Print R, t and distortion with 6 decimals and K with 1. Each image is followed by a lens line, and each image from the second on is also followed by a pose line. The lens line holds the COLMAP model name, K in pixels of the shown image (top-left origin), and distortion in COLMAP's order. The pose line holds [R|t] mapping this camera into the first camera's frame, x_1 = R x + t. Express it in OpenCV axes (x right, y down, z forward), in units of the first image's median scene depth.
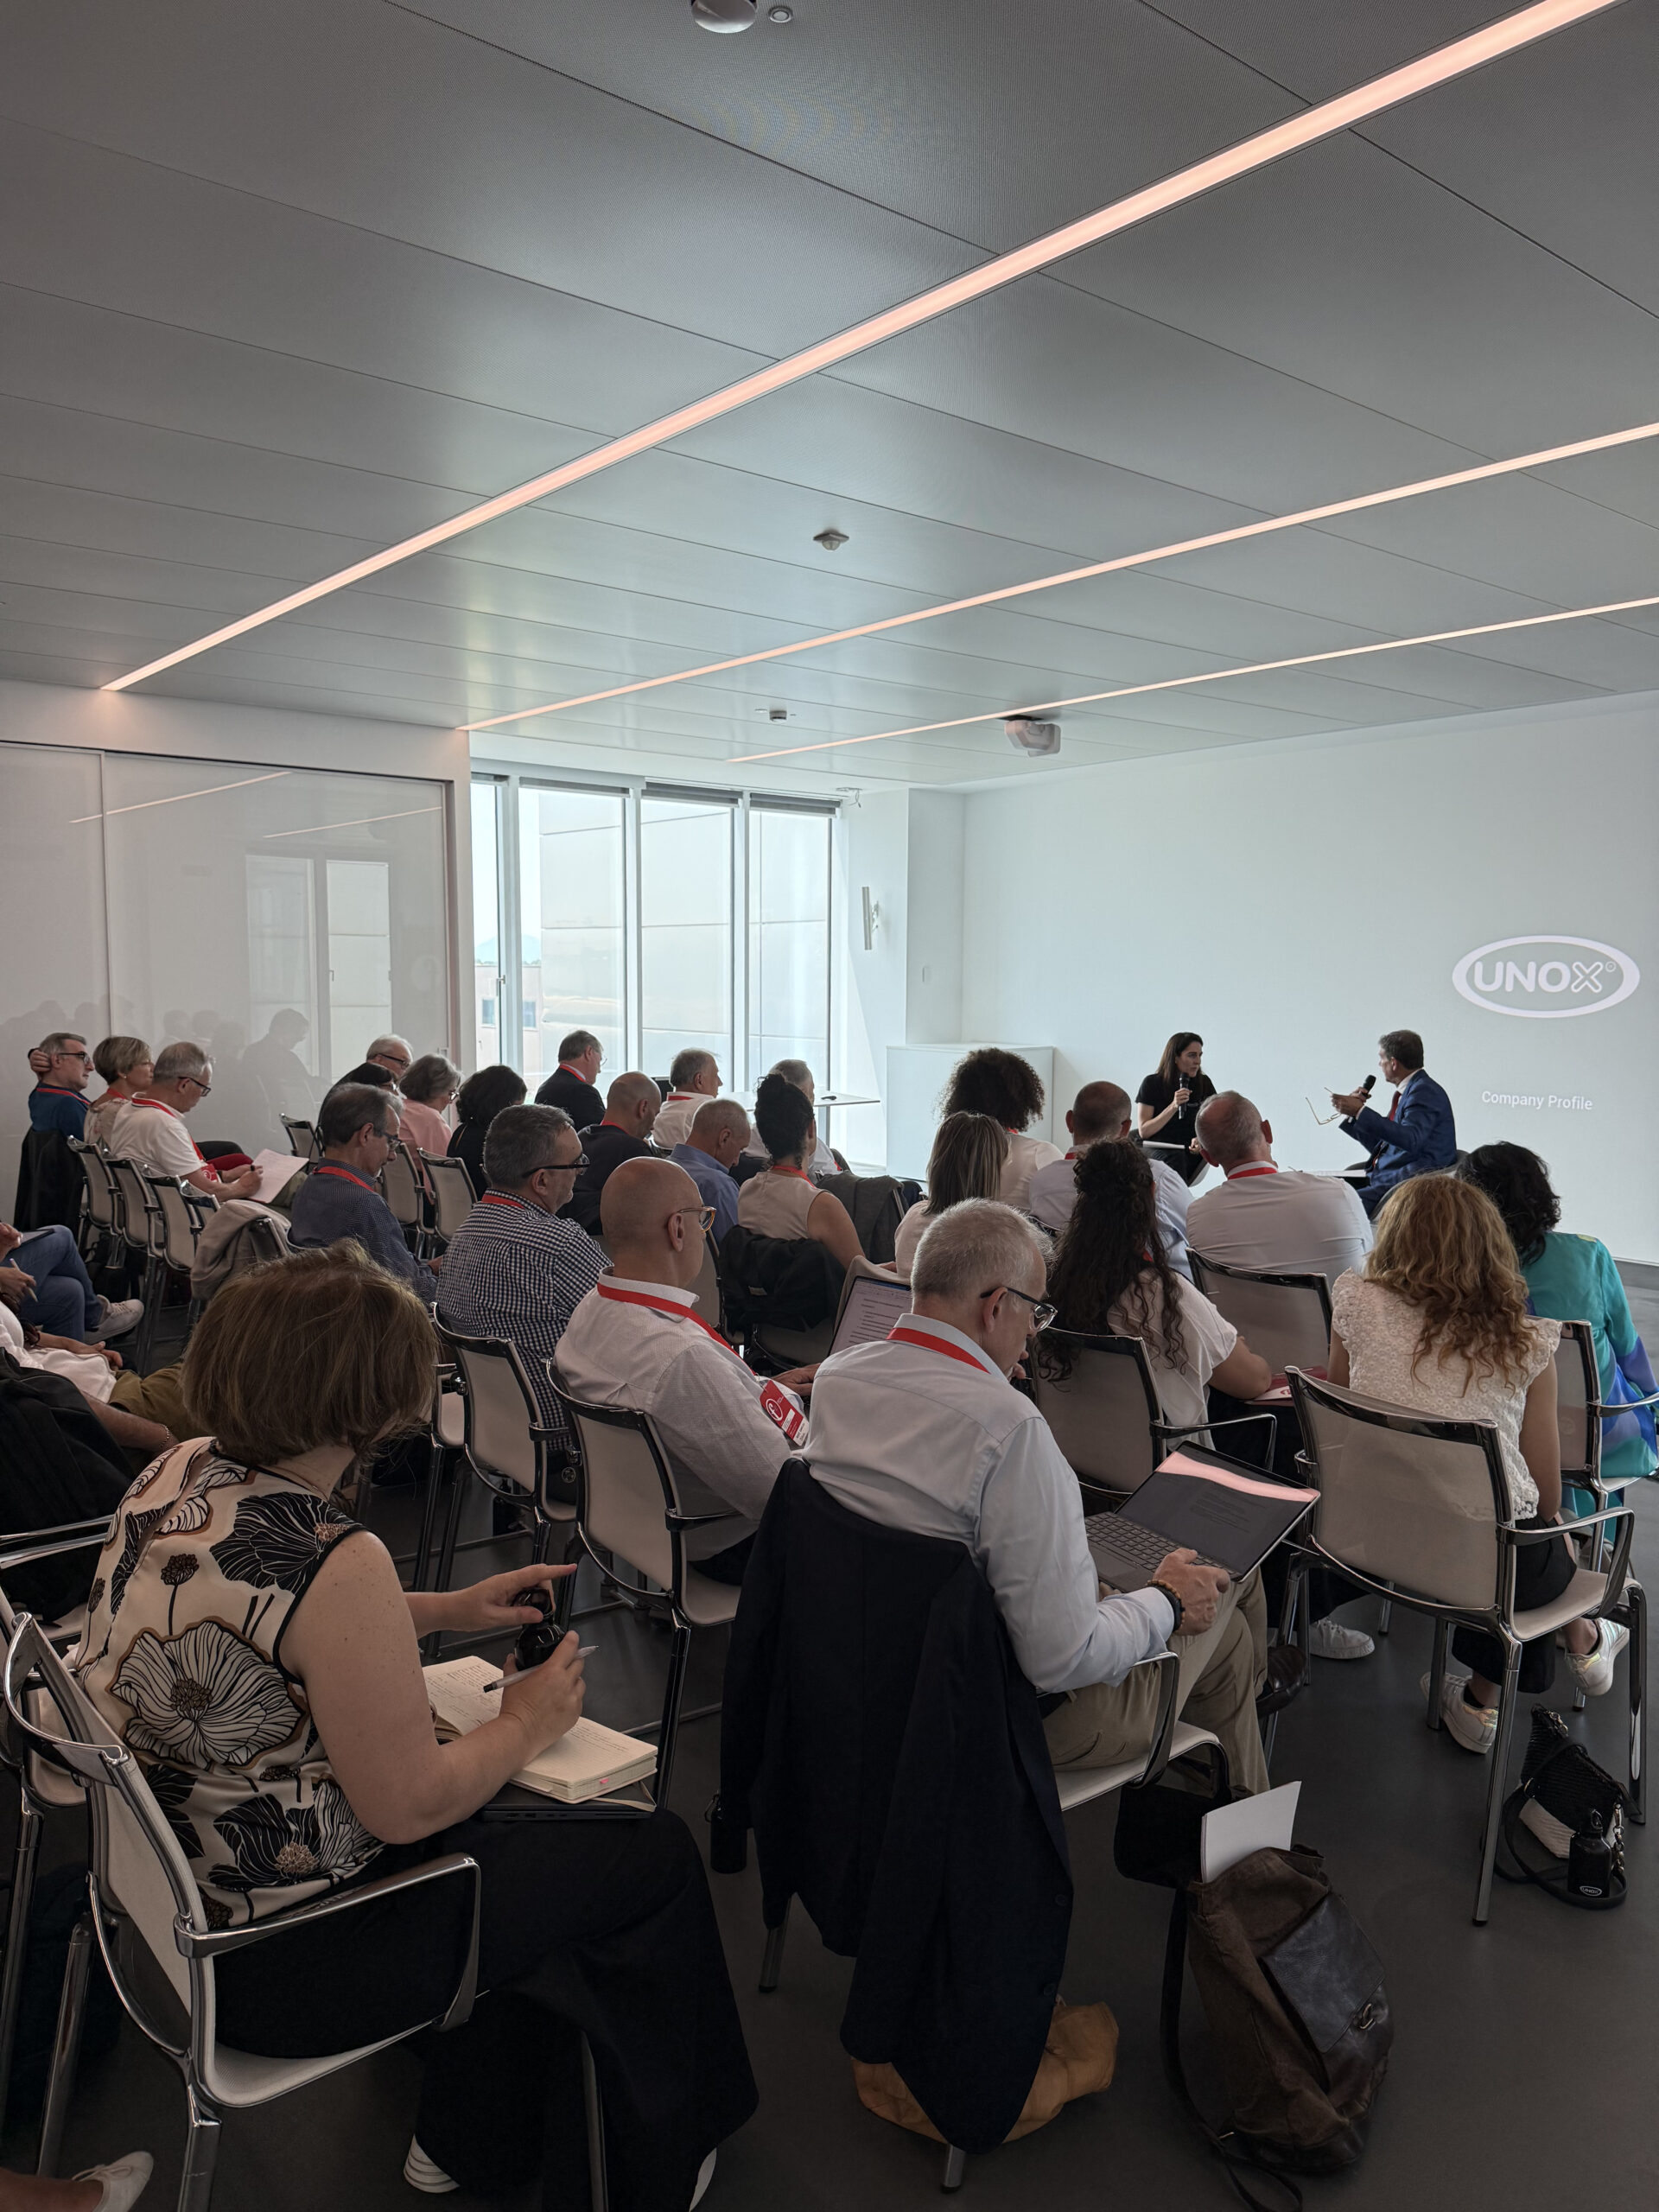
lens RADIAL K [[1544.1, 0, 834.4], [0, 1544.1, 1114.3], [0, 0, 1]] dist [0.205590, -0.453451]
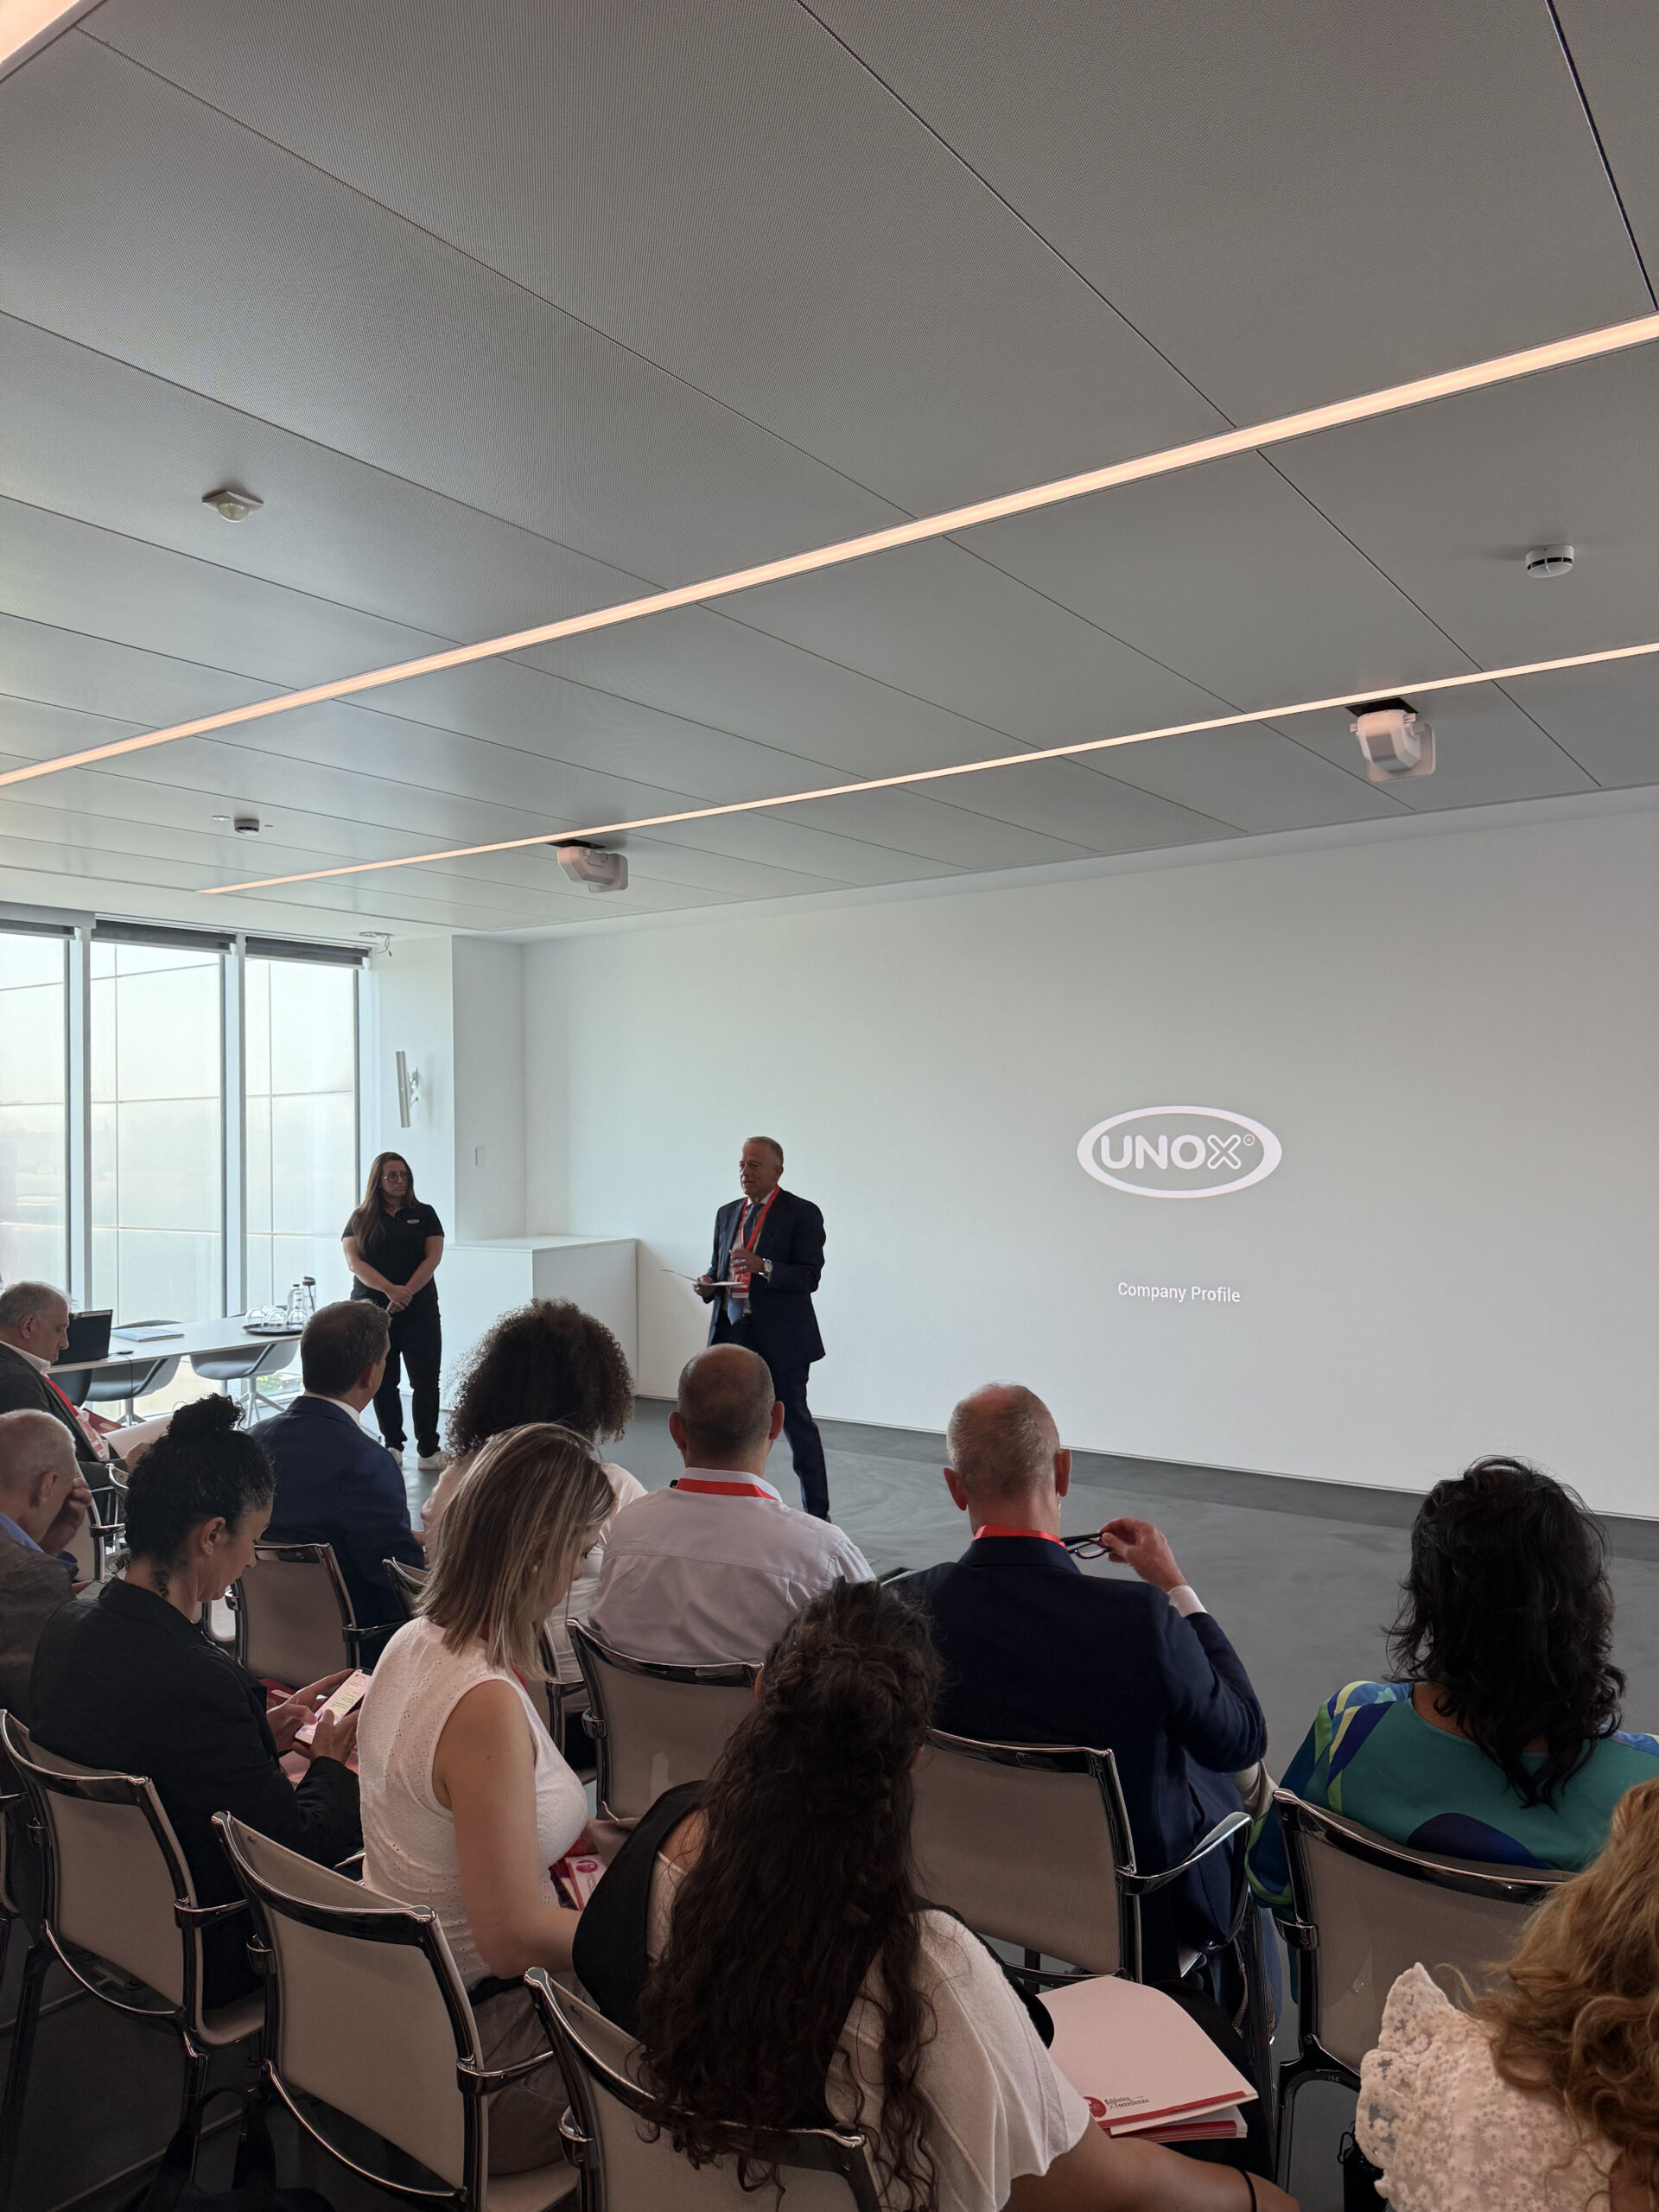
lens RADIAL K [[1544.1, 0, 834.4], [0, 1544.1, 1114.3], [0, 0, 1]] dist [0.205590, -0.453451]
pose [[0.965500, -0.014727, 0.259988, 0.034361], [0.042154, 0.994070, -0.100237, -0.027608], [-0.256970, 0.107739, 0.960395, 0.199138]]
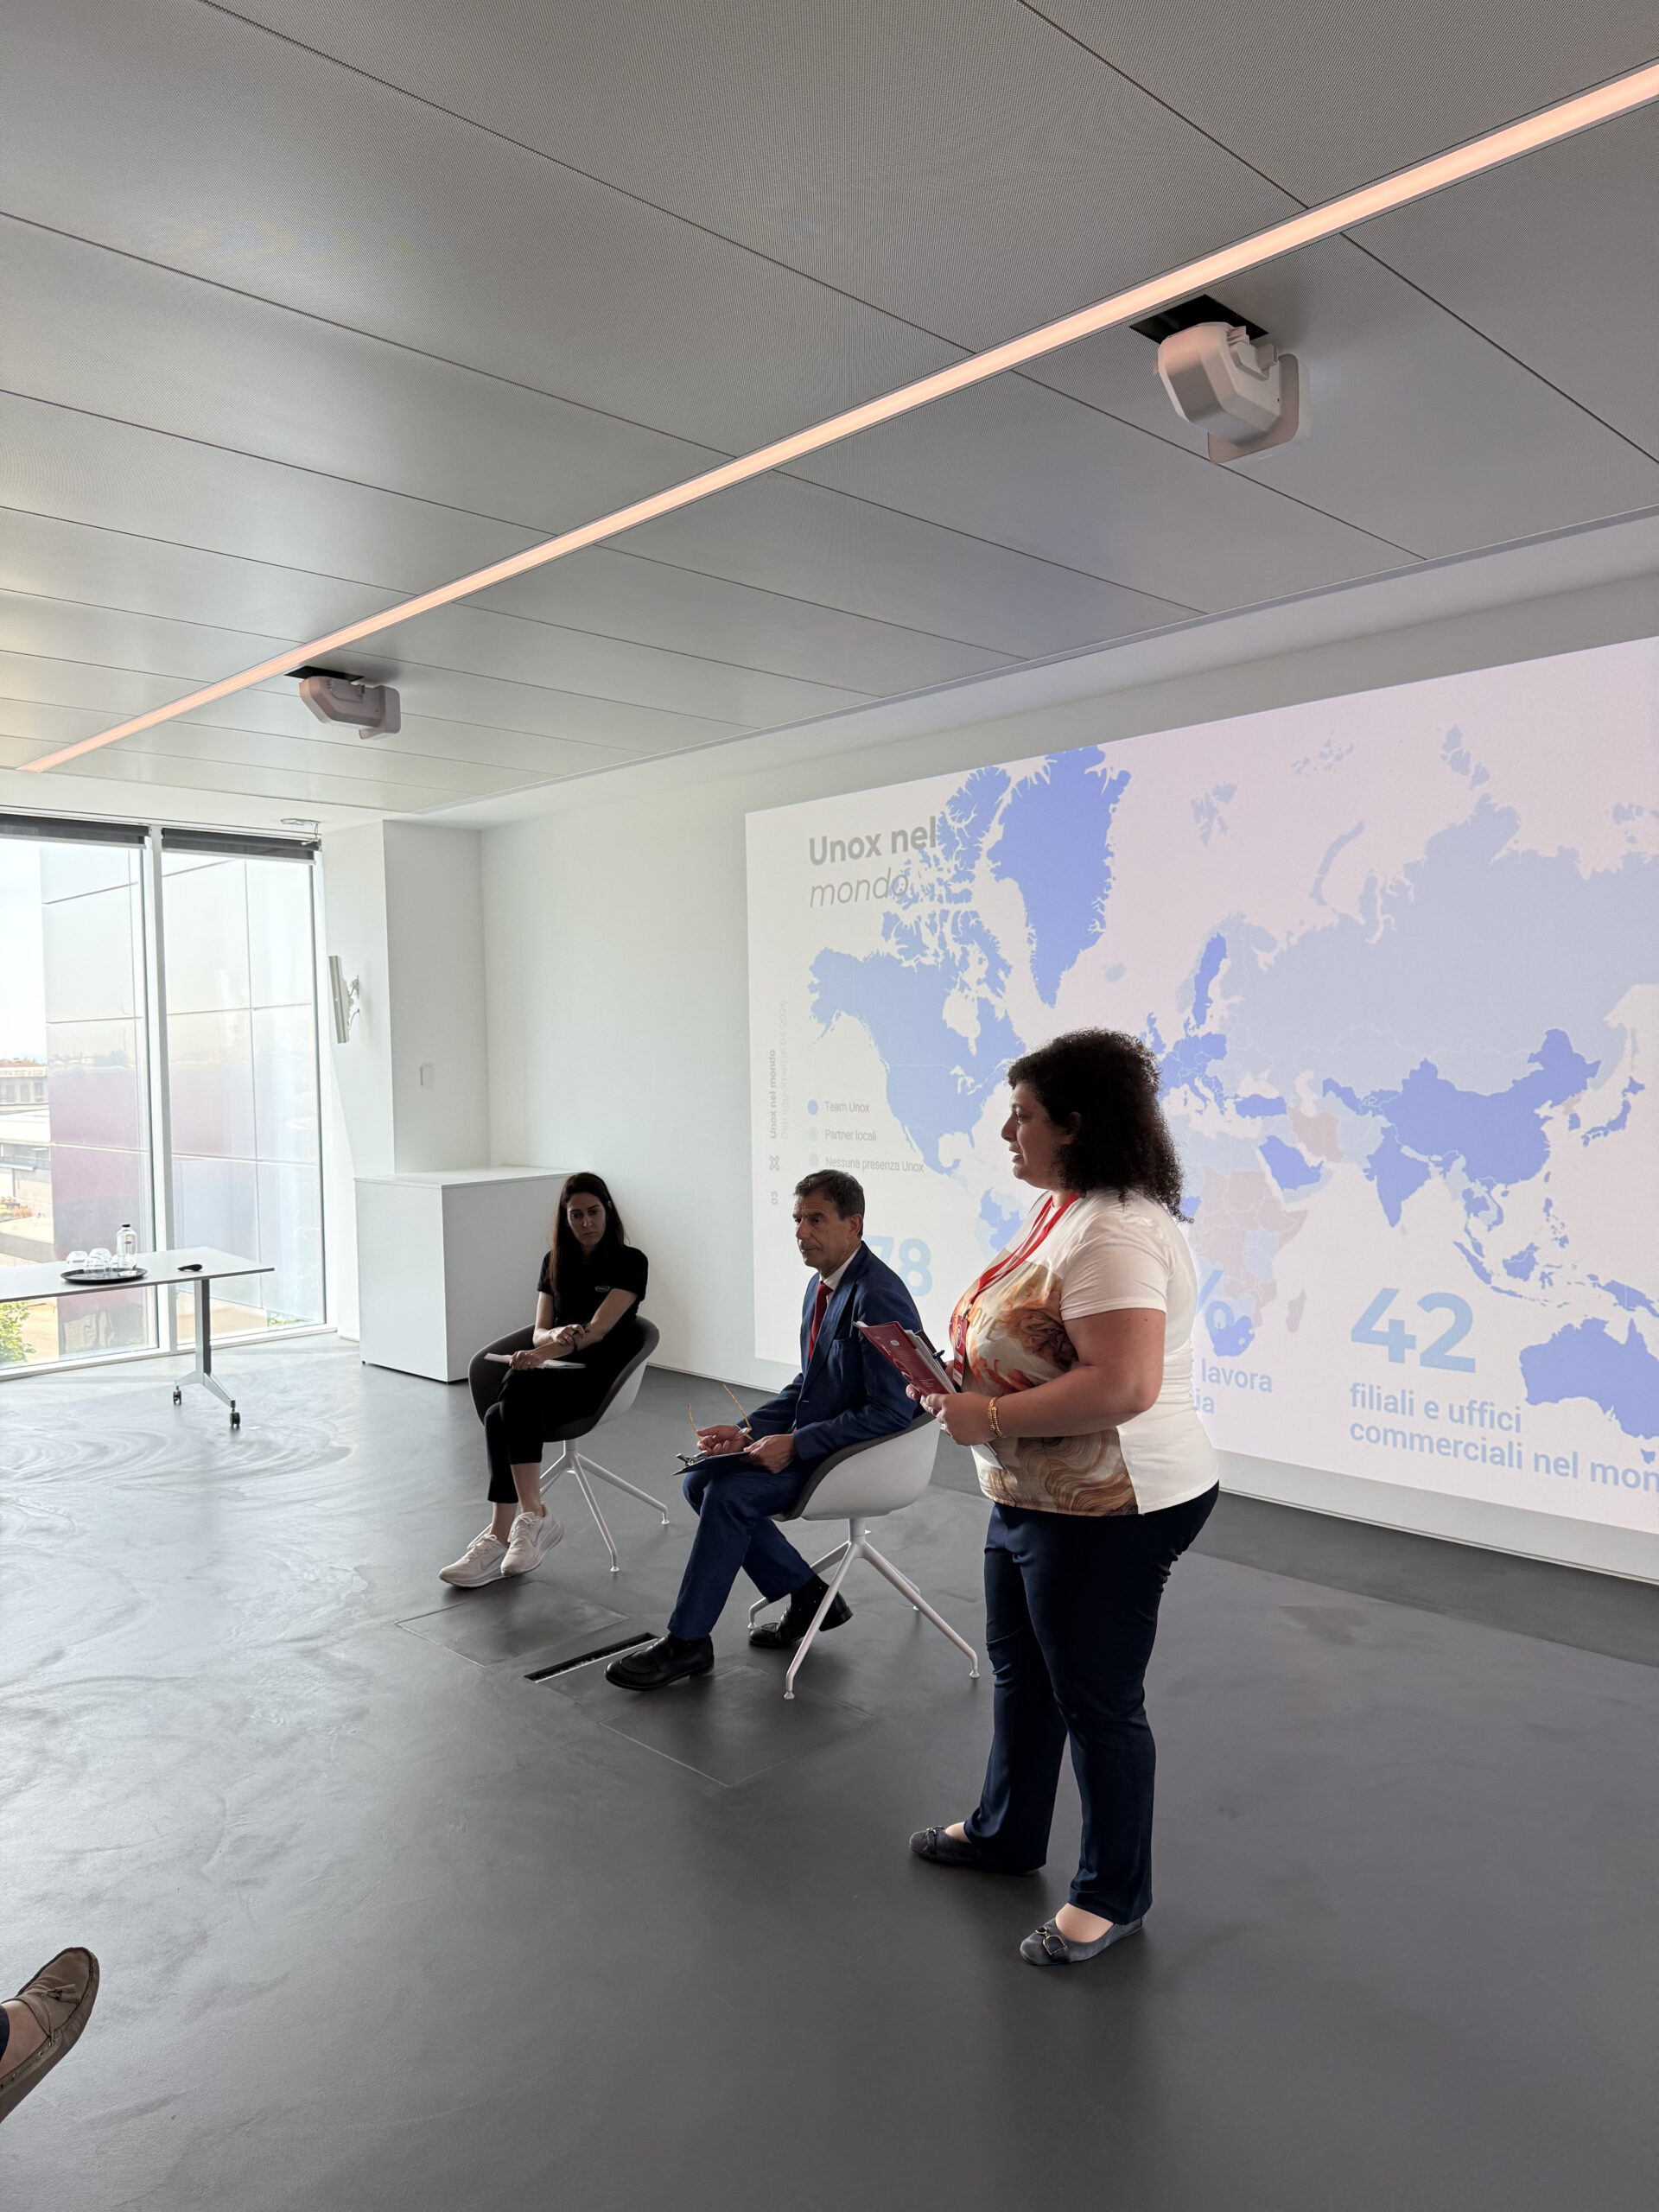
lens RADIAL K [[1544.1, 0, 834.4], [0, 1544.1, 1114.3], [0, 0, 1]] dist [0.205590, -0.453451]
pose [[0.996753, -0.027218, 0.075782, 0.255971], [0.031464, 0.997968, -0.055415, -0.034207], [-0.074120, 0.057619, 0.995583, 0.347751]]
